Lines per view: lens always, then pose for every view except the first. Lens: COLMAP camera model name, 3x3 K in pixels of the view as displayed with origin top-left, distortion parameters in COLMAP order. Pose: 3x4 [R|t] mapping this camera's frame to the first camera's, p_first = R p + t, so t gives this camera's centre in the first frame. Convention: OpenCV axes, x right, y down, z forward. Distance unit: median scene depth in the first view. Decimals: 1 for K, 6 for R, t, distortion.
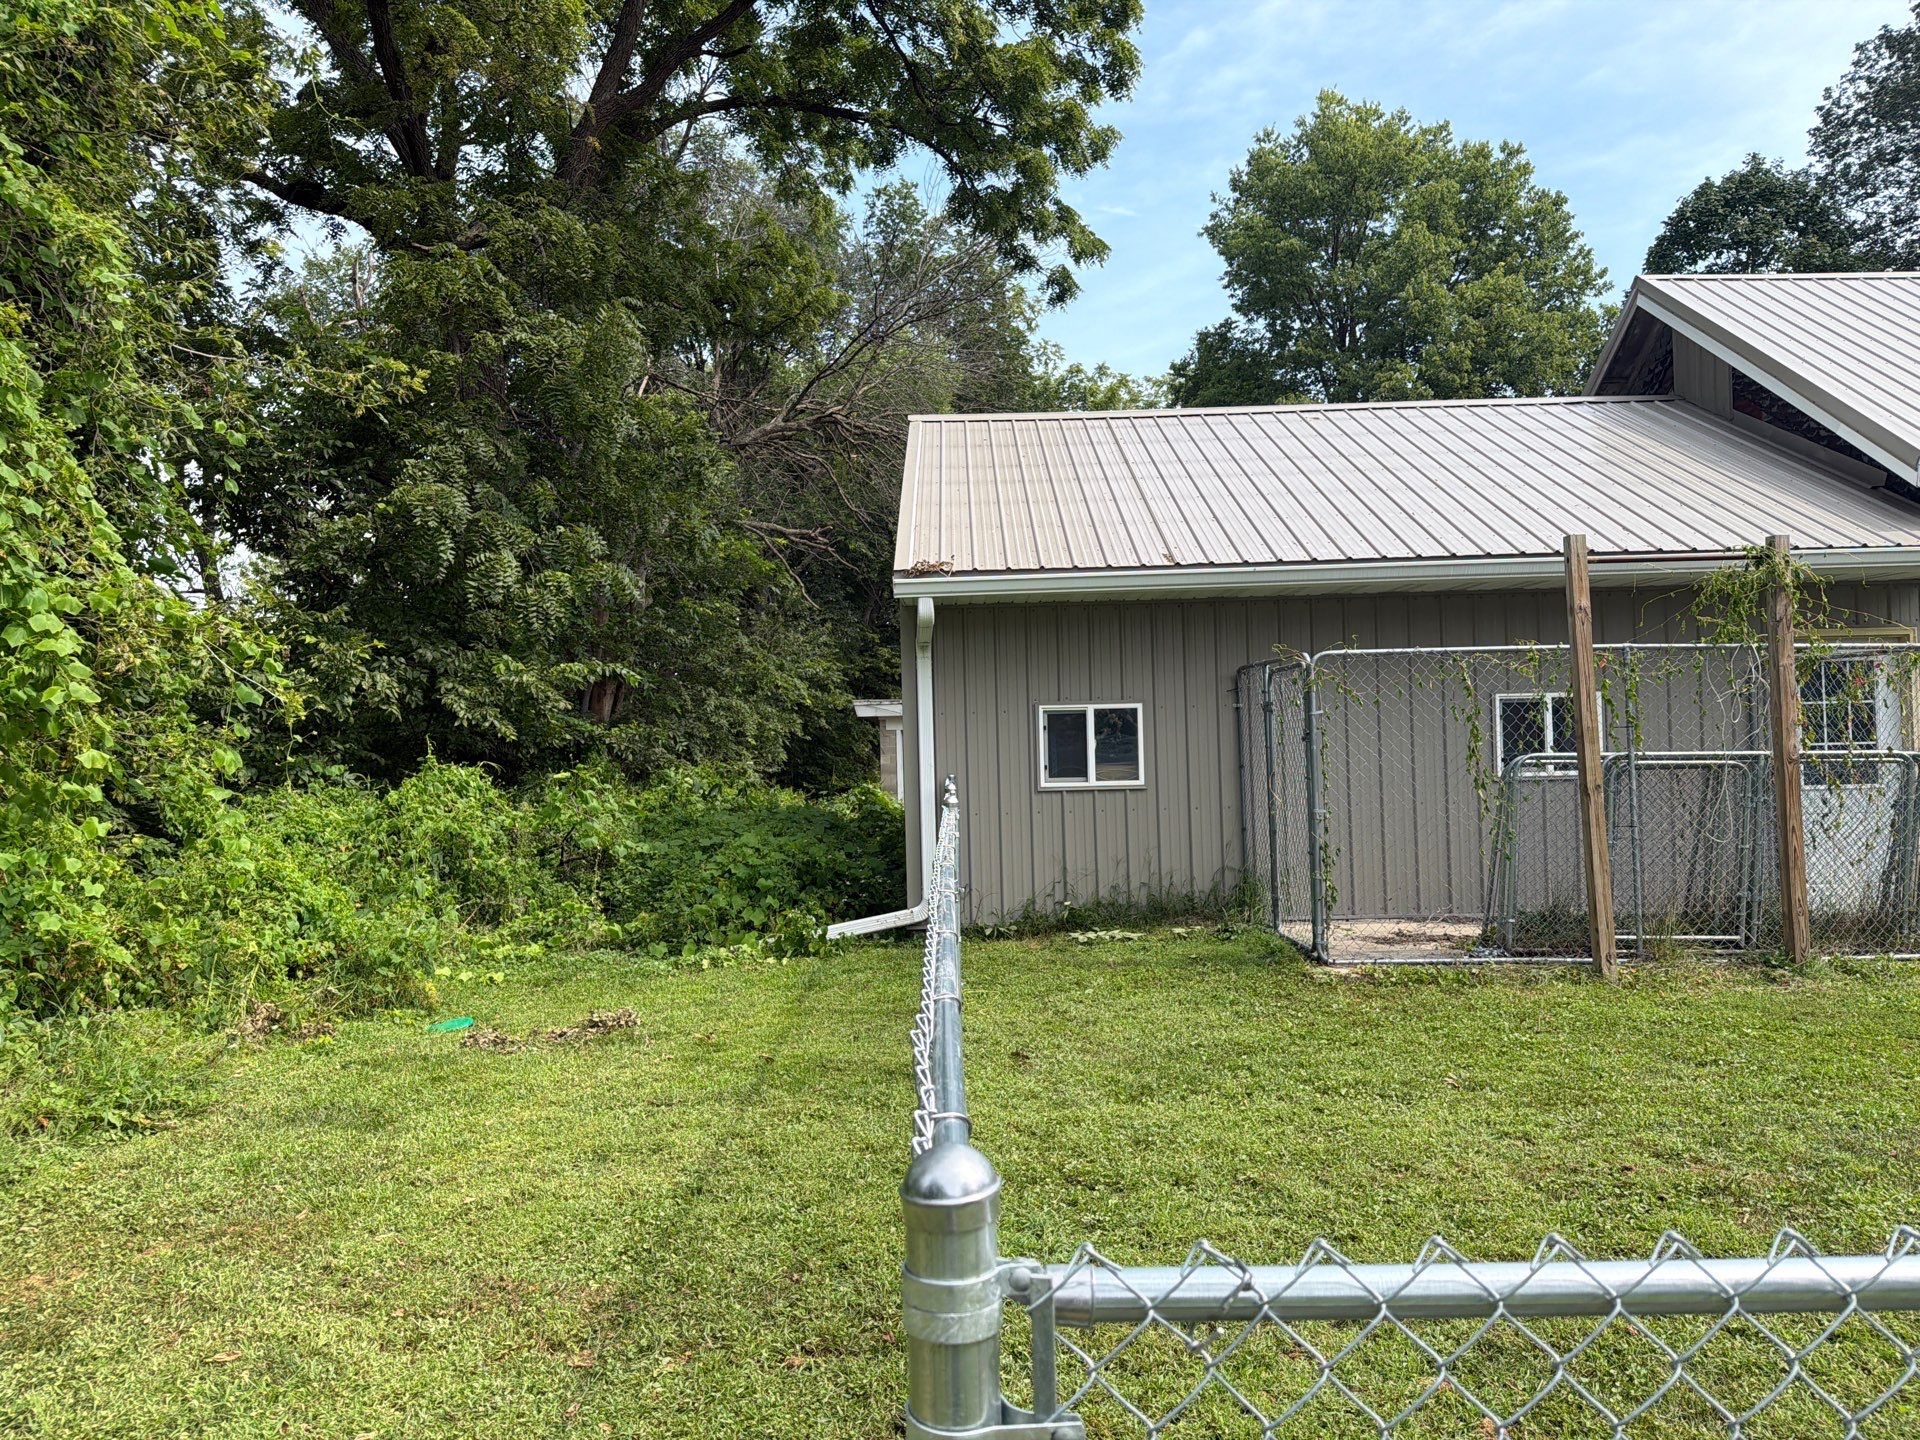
lens RADIAL K [[1338.6, 0, 946.1], [0, 1338.6, 716.1], [0, 0, 1]] dist [0.027918, -0.044901]
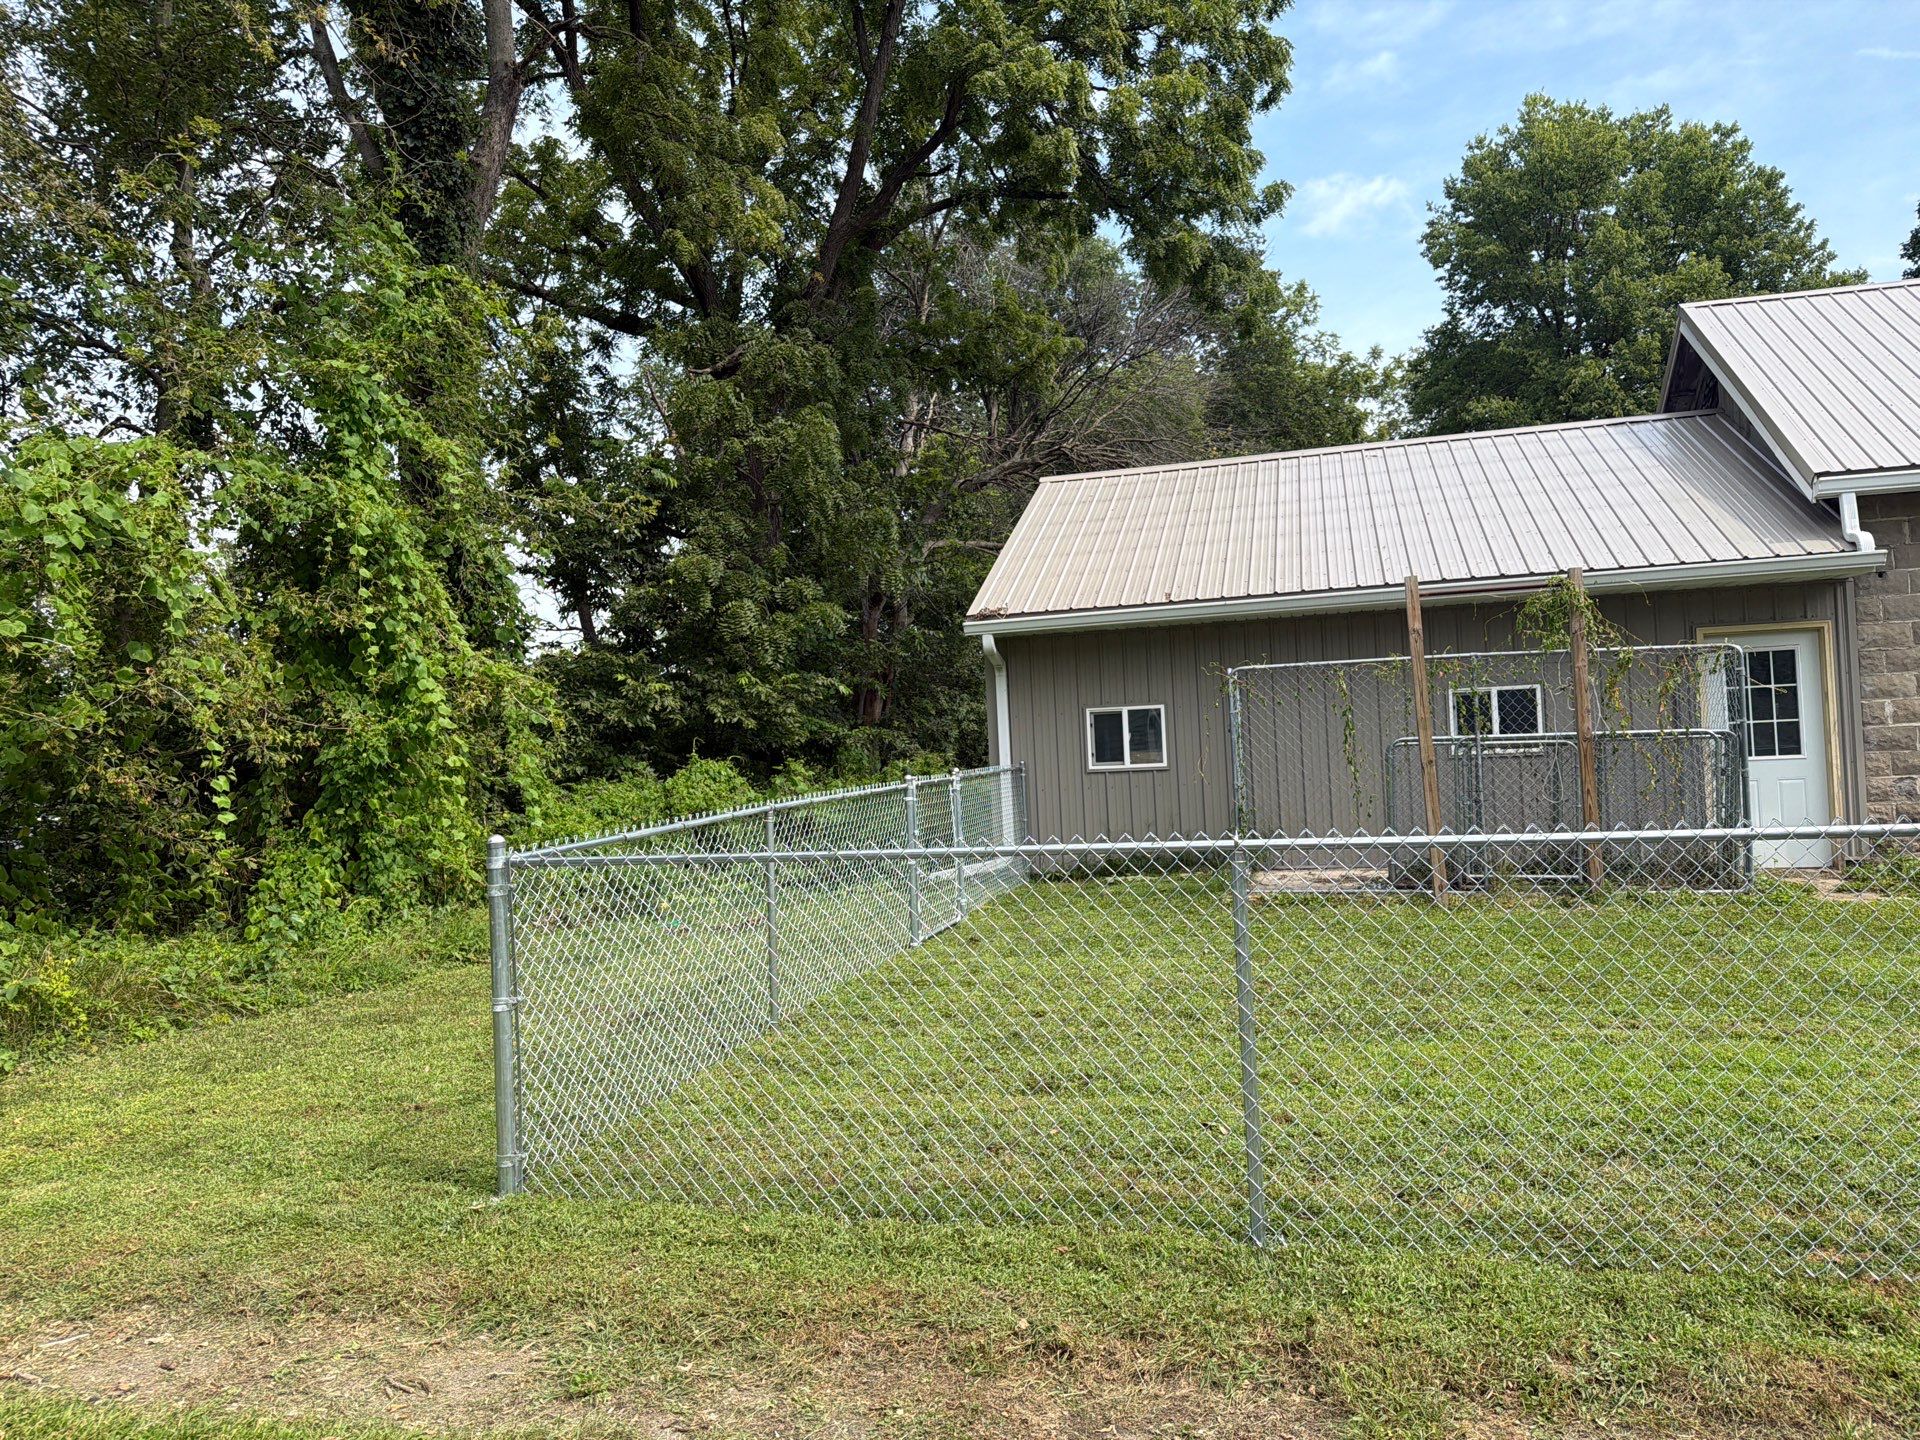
lens RADIAL K [[1338.6, 0, 944.5], [0, 1338.6, 721.8], [0, 0, 1]] dist [0.027918, -0.044901]
pose [[0.962821, -0.025054, -0.268976, 0.292395], [0.028598, 0.999548, 0.009264, -0.011112], [0.268623, -0.016612, 0.963102, -0.328807]]
